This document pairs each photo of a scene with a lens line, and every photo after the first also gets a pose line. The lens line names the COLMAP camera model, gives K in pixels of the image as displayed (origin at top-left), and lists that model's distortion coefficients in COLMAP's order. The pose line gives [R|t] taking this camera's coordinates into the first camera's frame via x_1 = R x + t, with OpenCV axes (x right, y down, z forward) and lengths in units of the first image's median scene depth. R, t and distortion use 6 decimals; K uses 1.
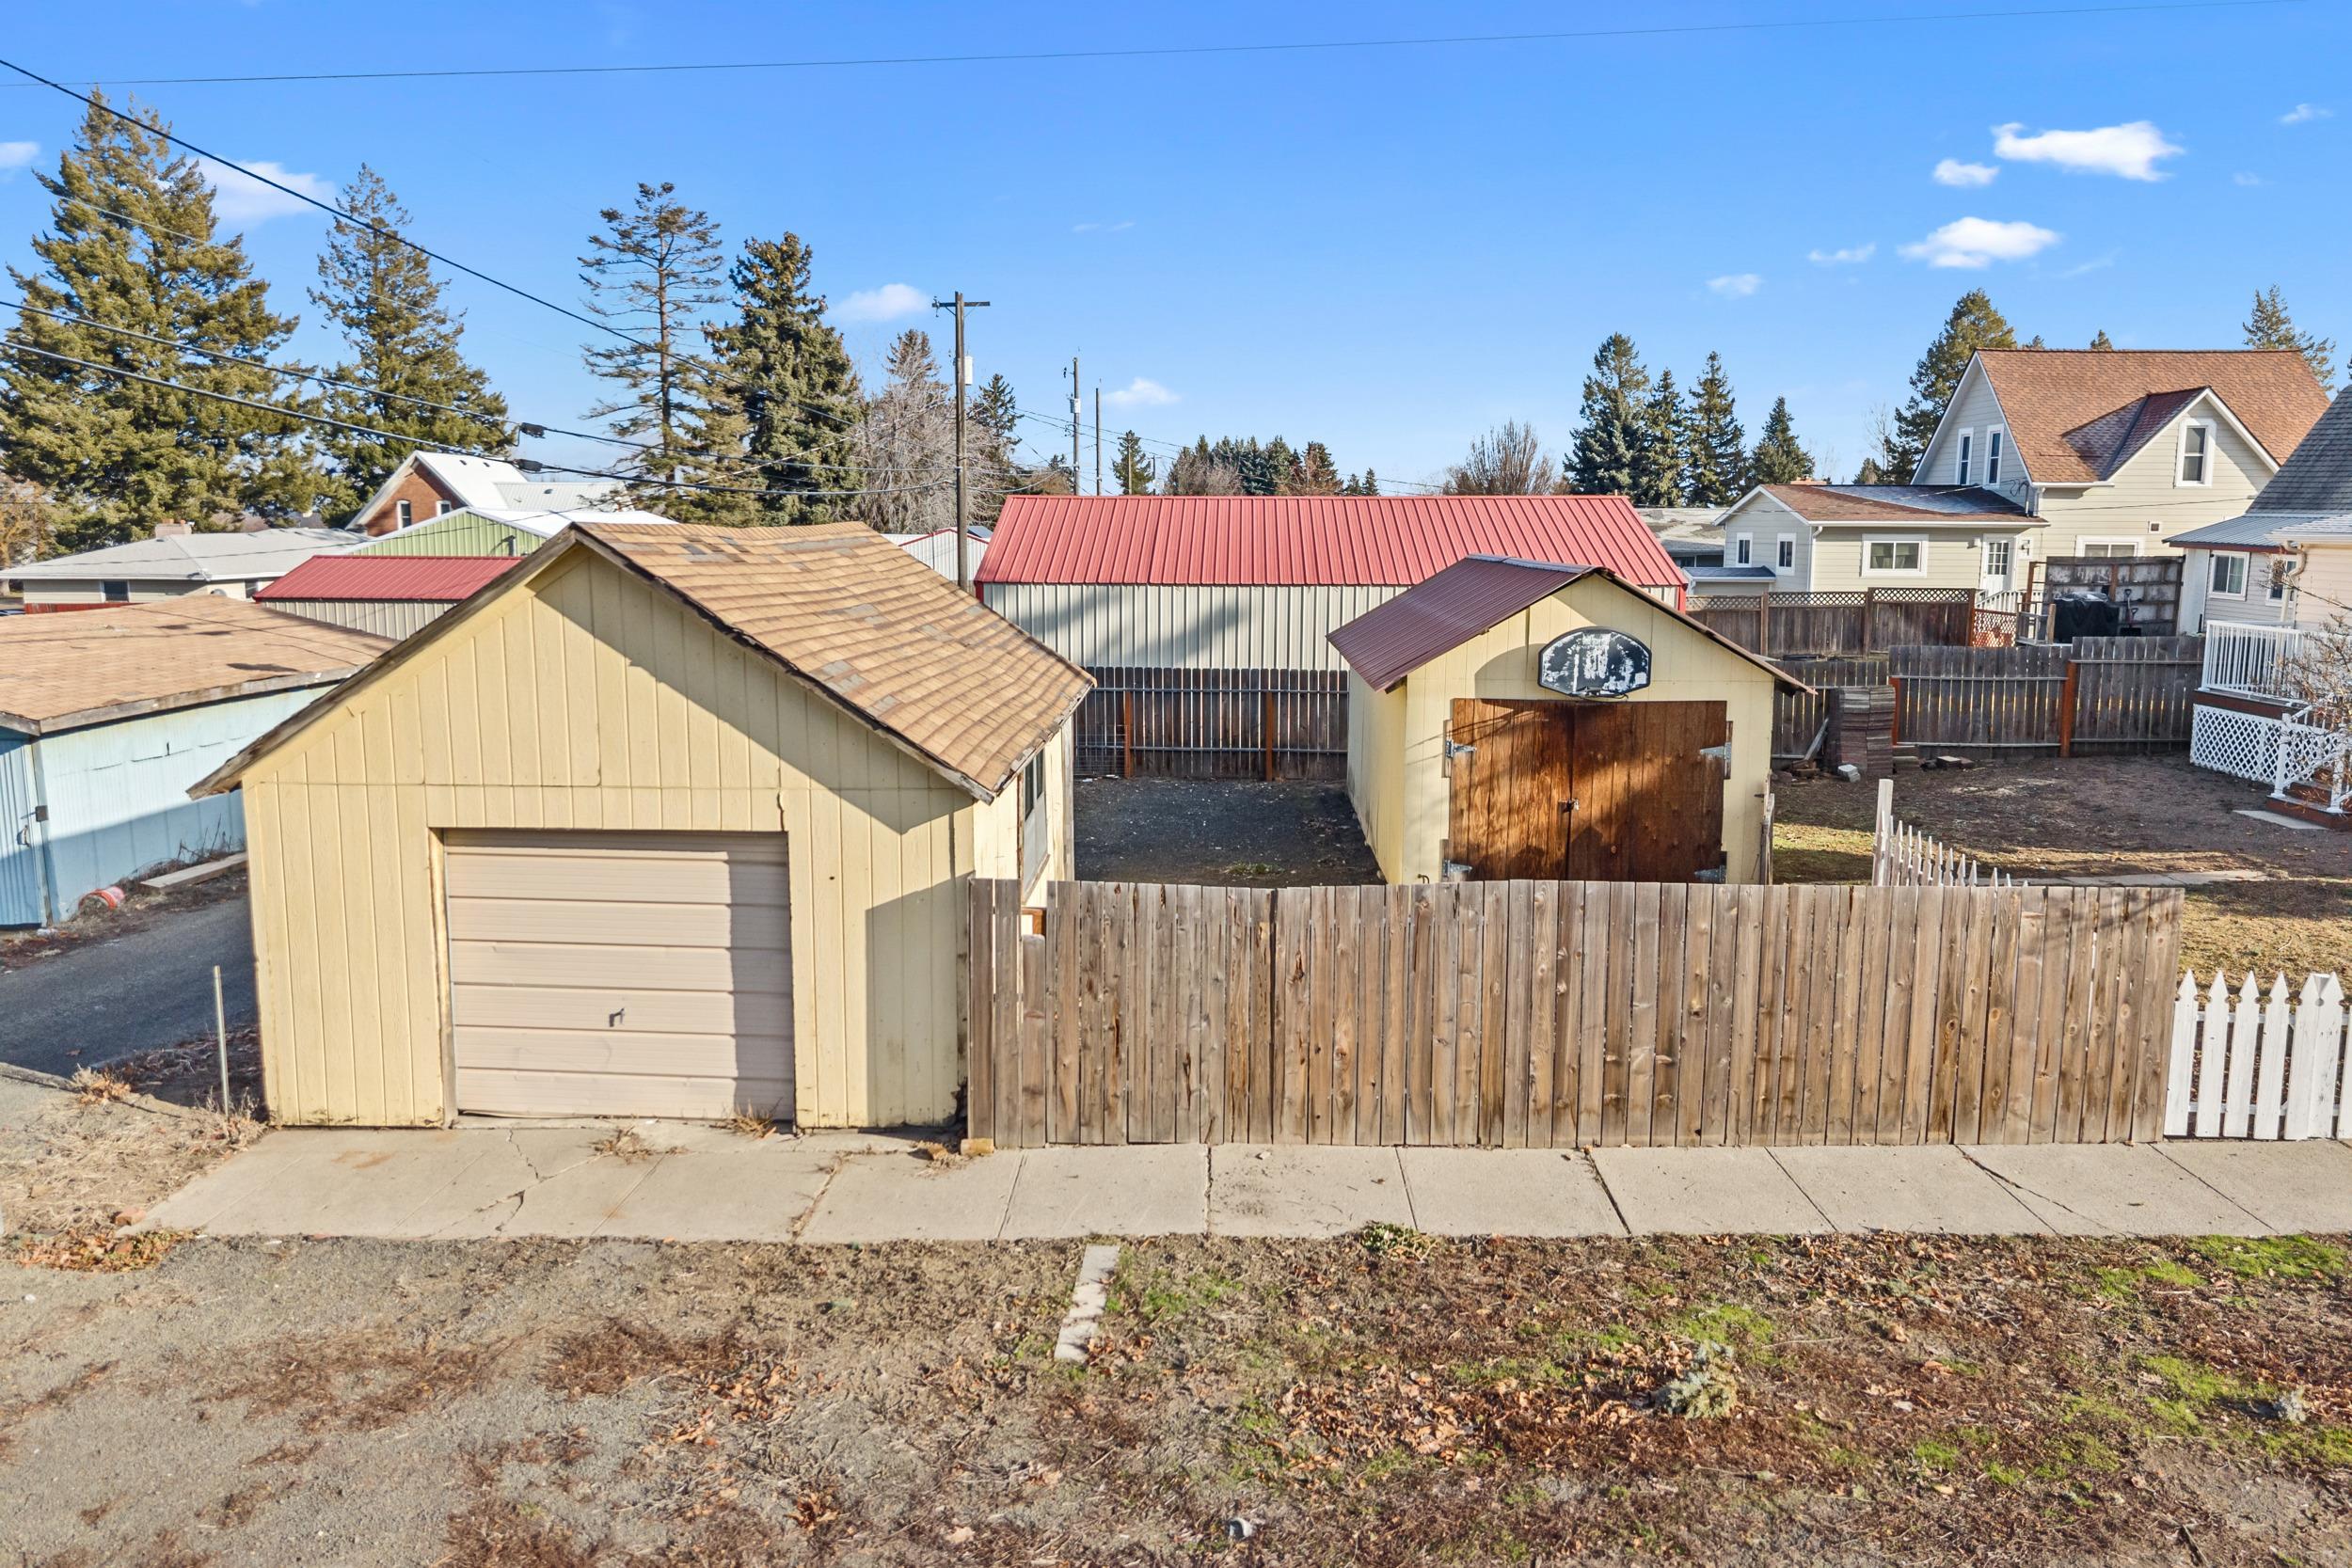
lens RADIAL K [[1577.4, 0, 1172.2], [0, 1577.4, 757.6], [0, 0, 1]] dist [-0.008691, -0.001335]
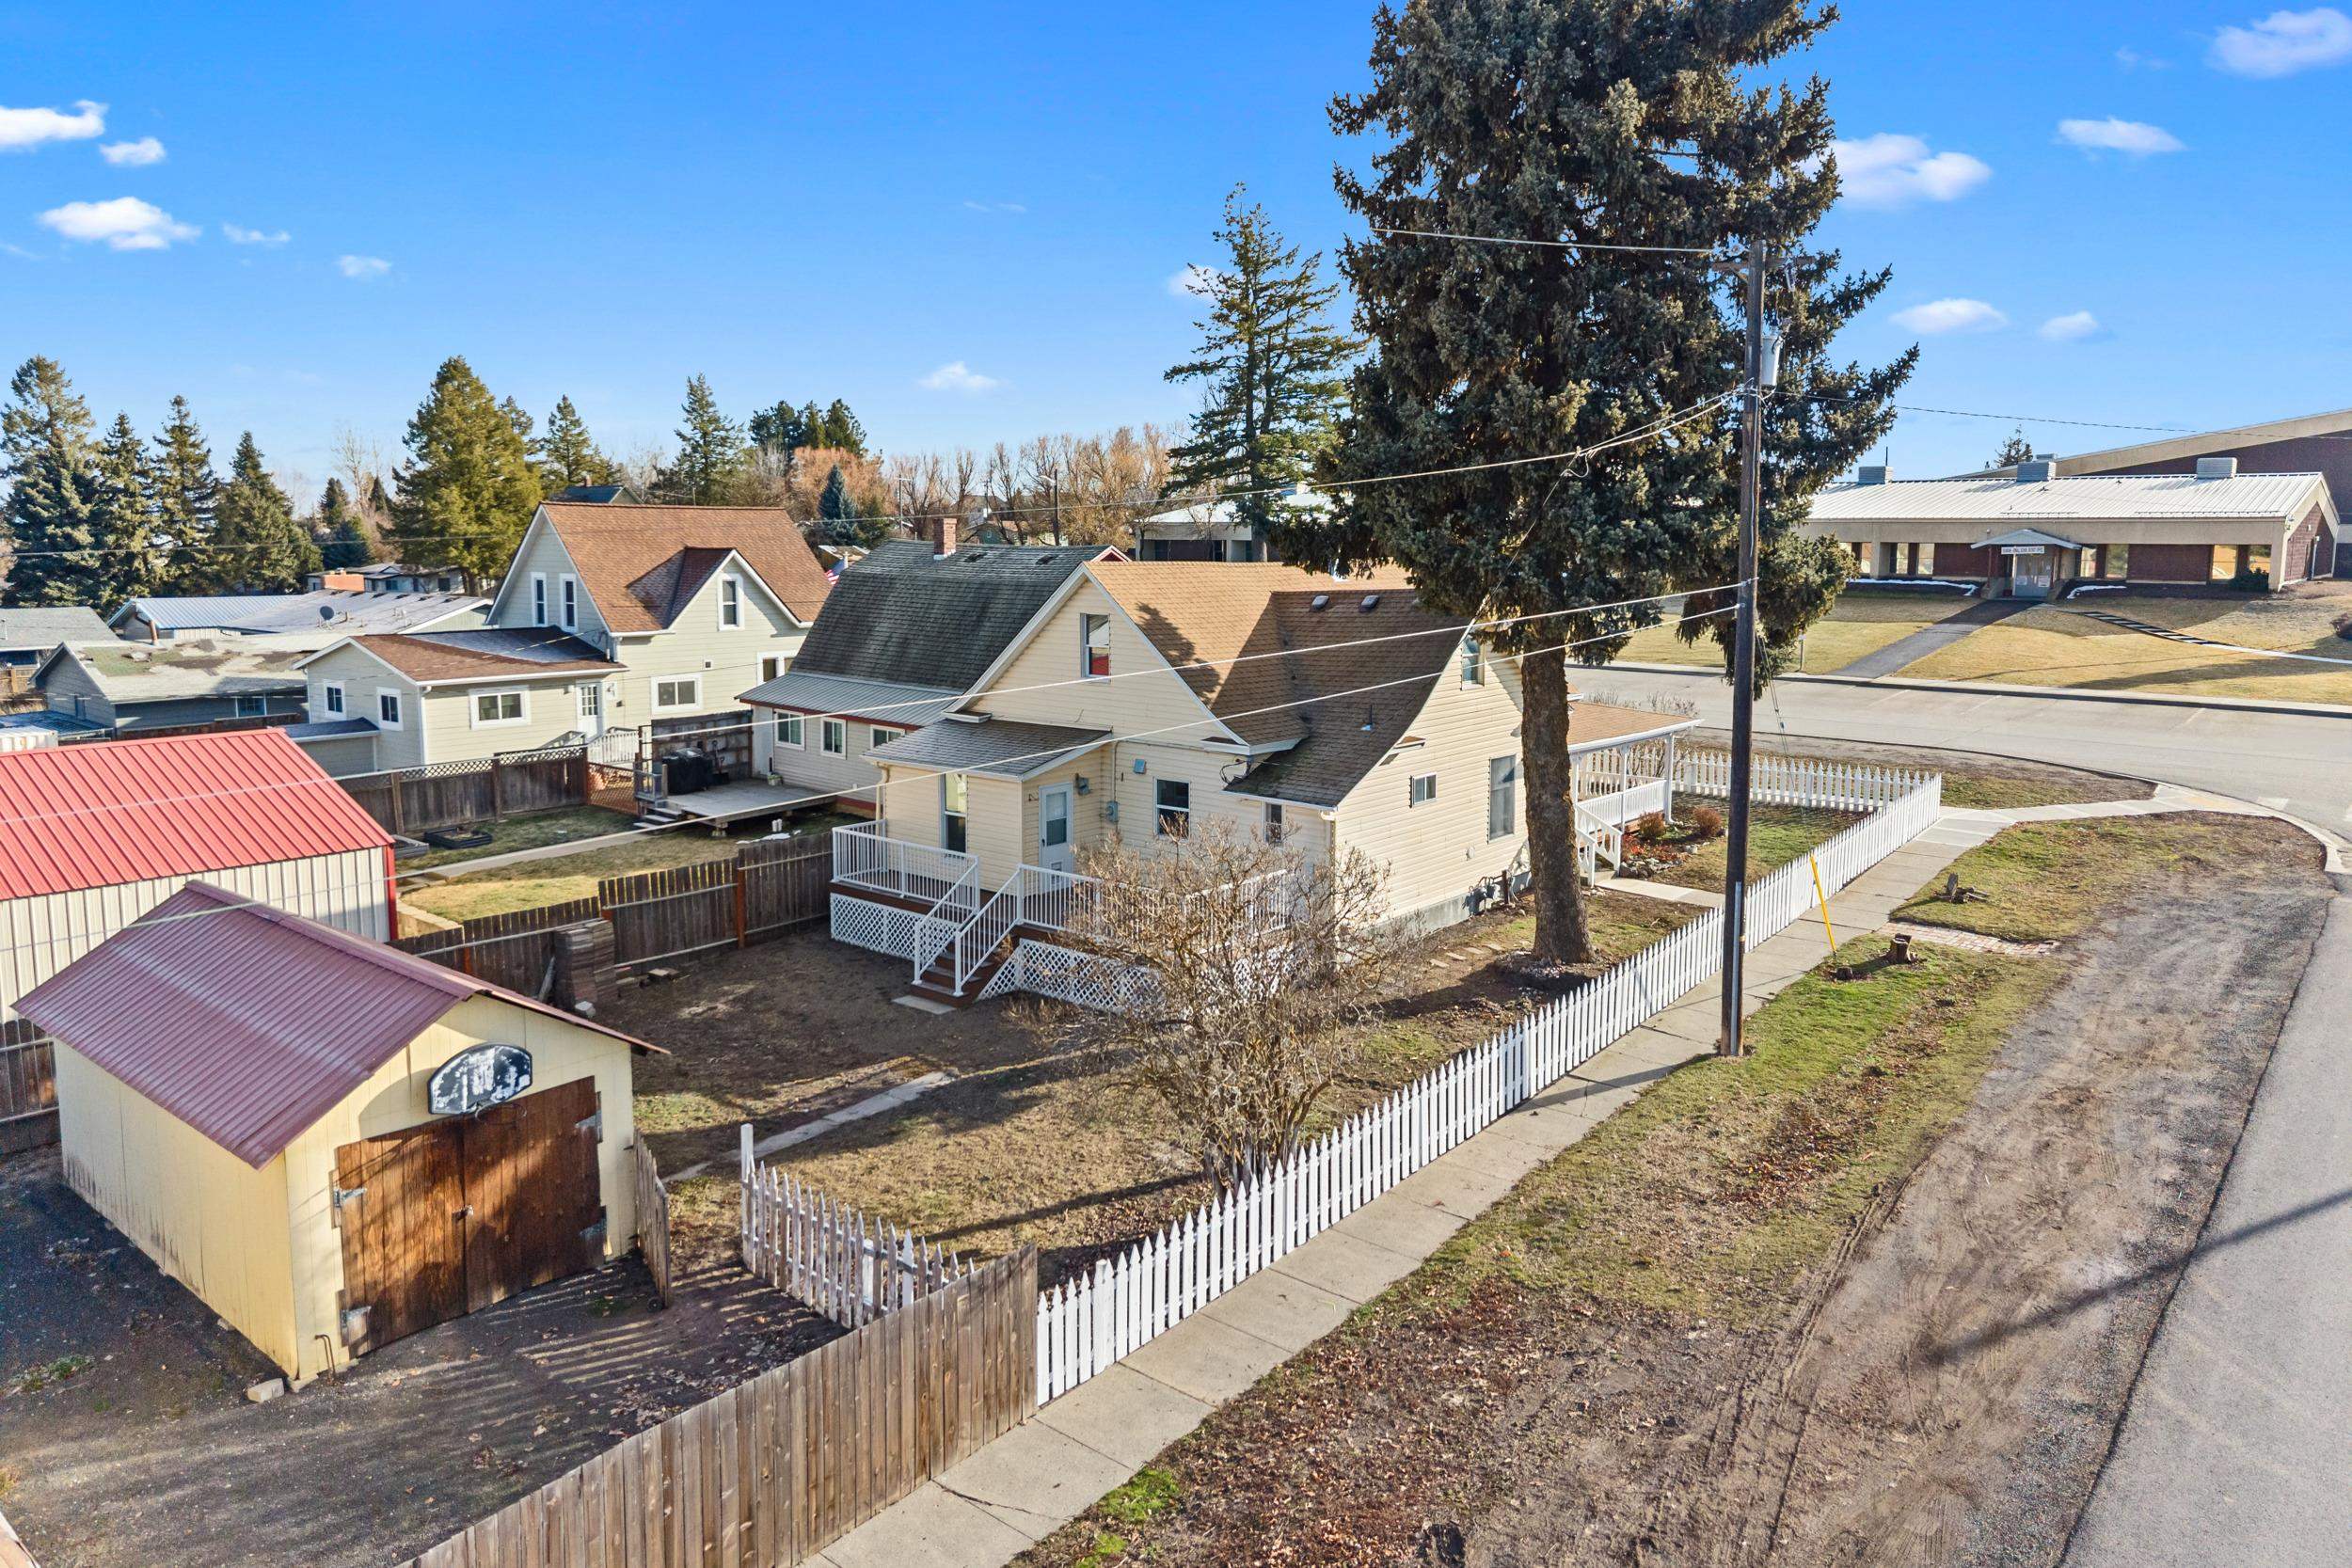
lens RADIAL K [[1570.2, 0, 1177.4], [0, 1570.2, 697.5], [0, 0, 1]] dist [0.010559, -0.001446]
pose [[0.616691, -0.079951, 0.783135, -0.107370], [0.112057, 0.993614, 0.013198, -0.118472], [-0.779189, 0.079617, 0.621712, -0.015985]]
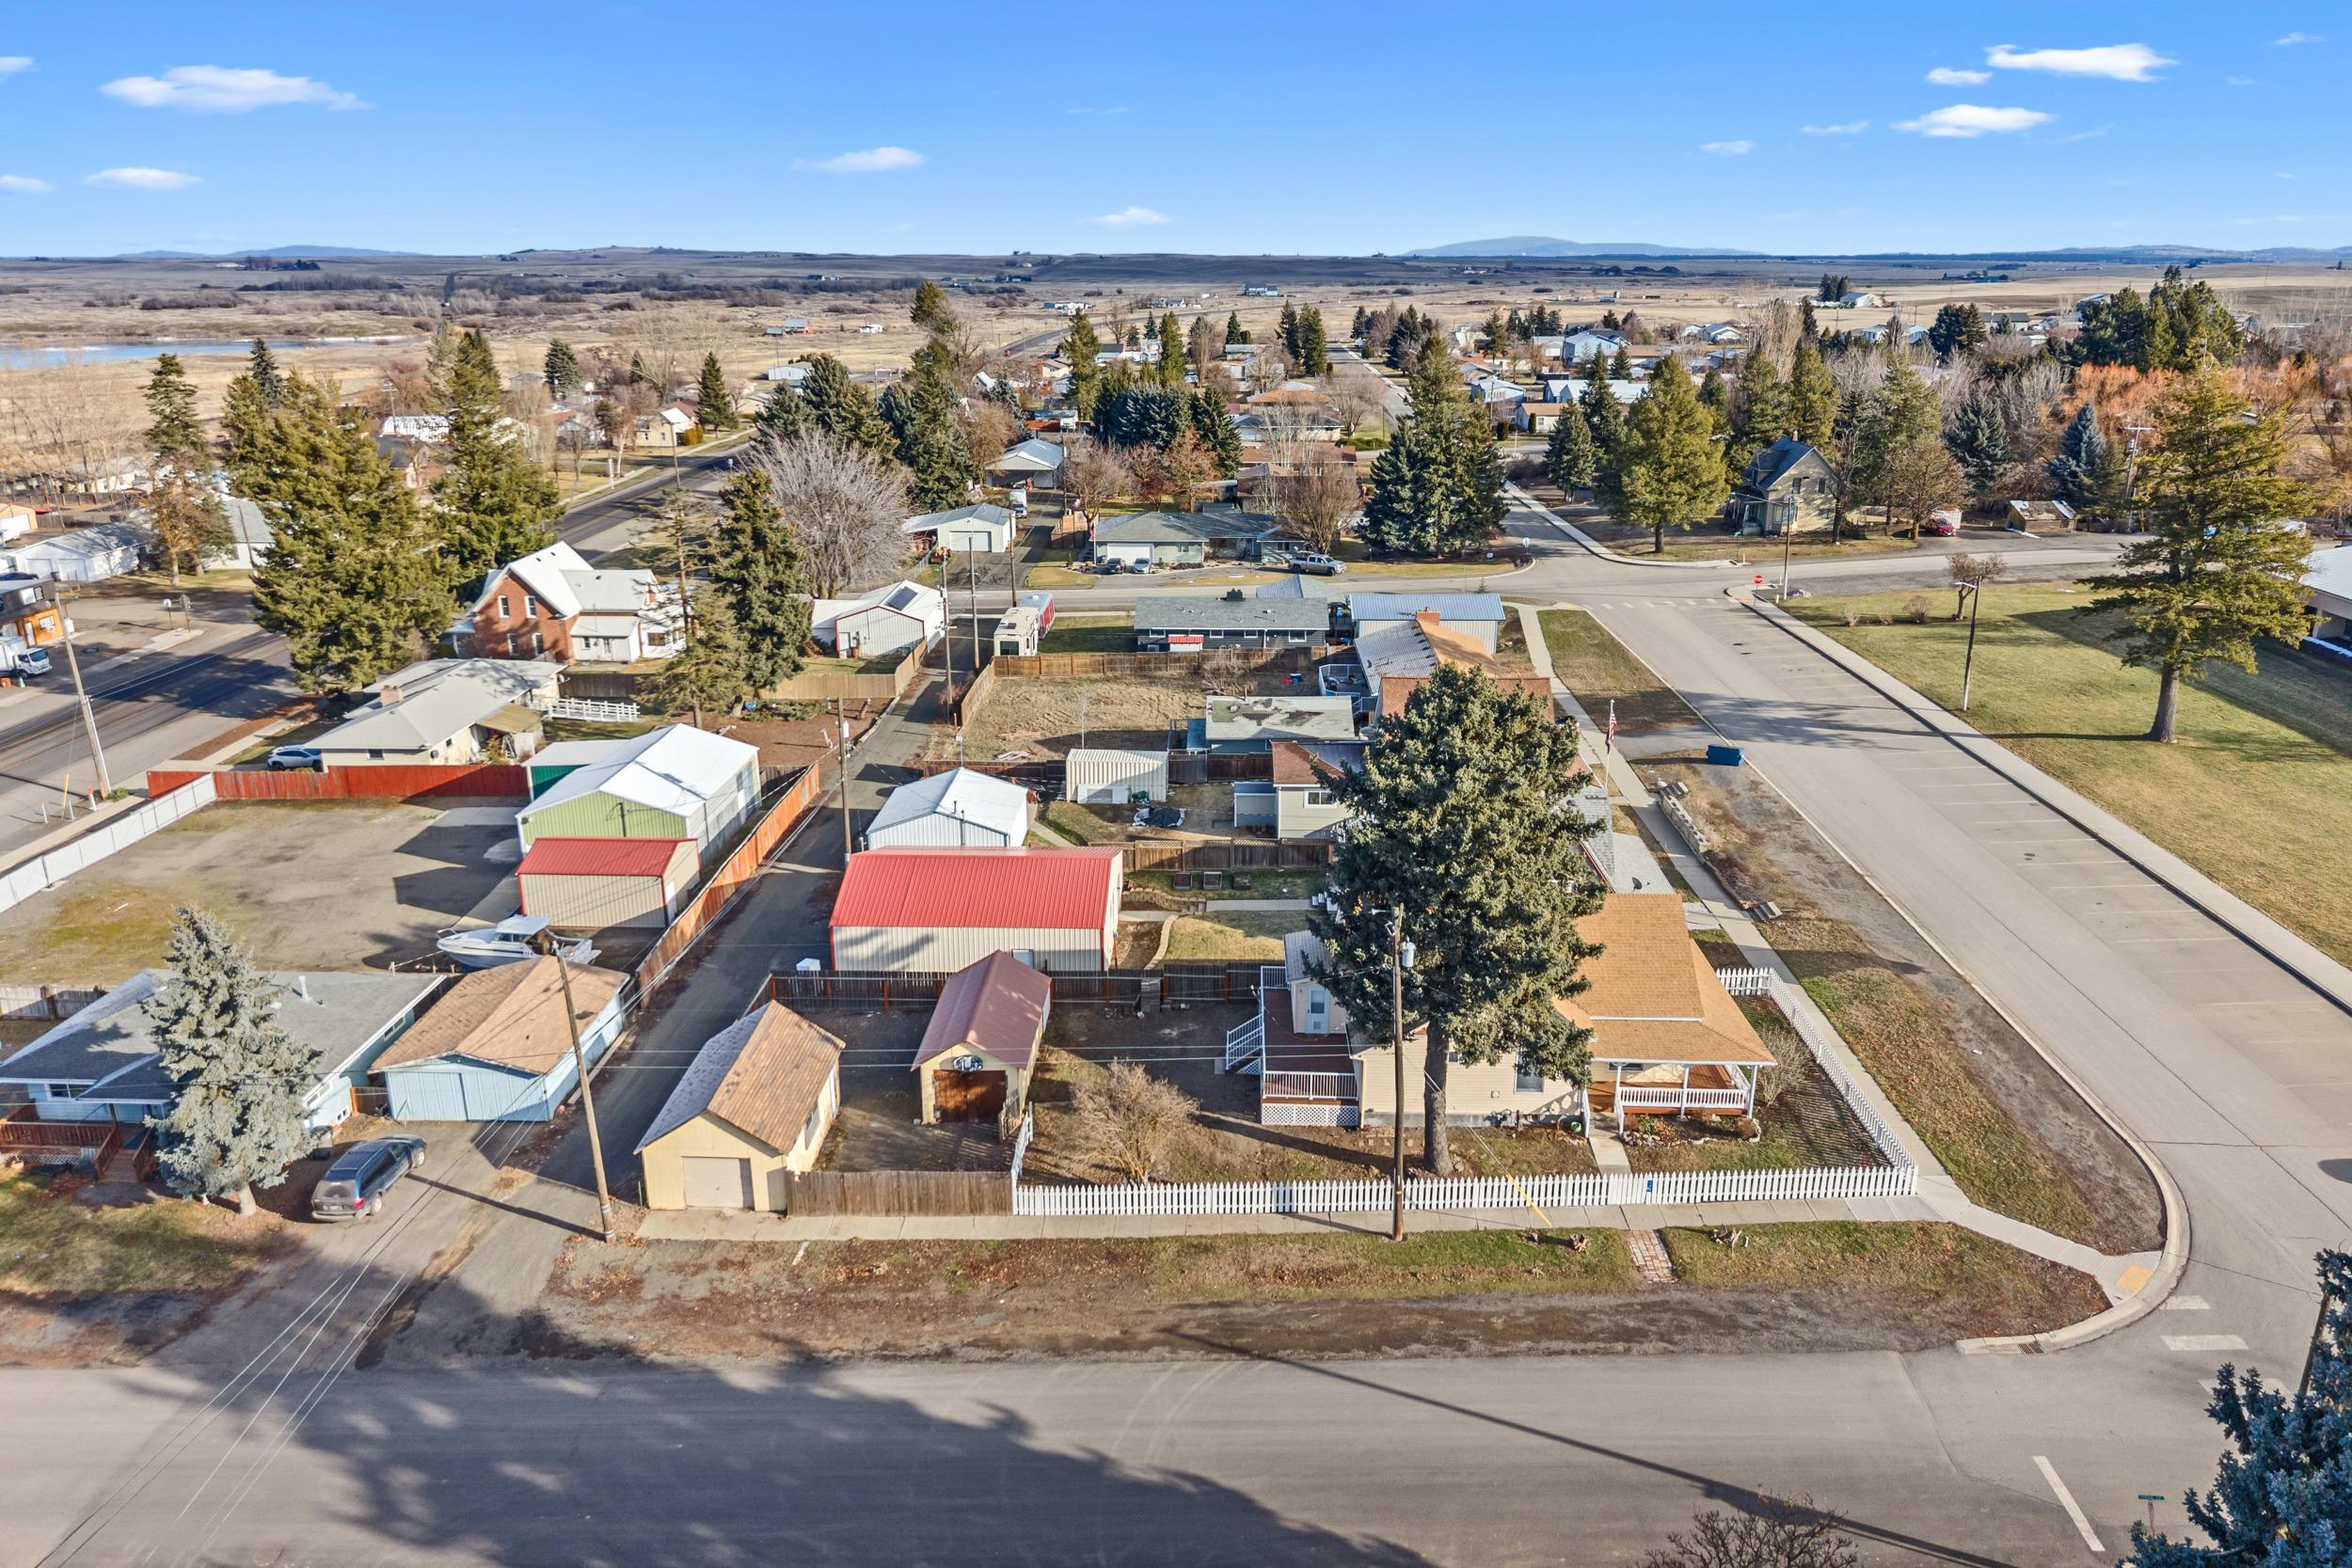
lens RADIAL K [[1533.4, 0, 1176.0], [0, 1533.4, 784.0], [0, 0, 1]] dist [0.003069, 0.001955]
pose [[0.999995, -0.001150, 0.002829, 0.330503], [0.000632, 0.984281, 0.176606, -0.594521], [-0.002988, -0.176603, 0.984278, -1.084441]]
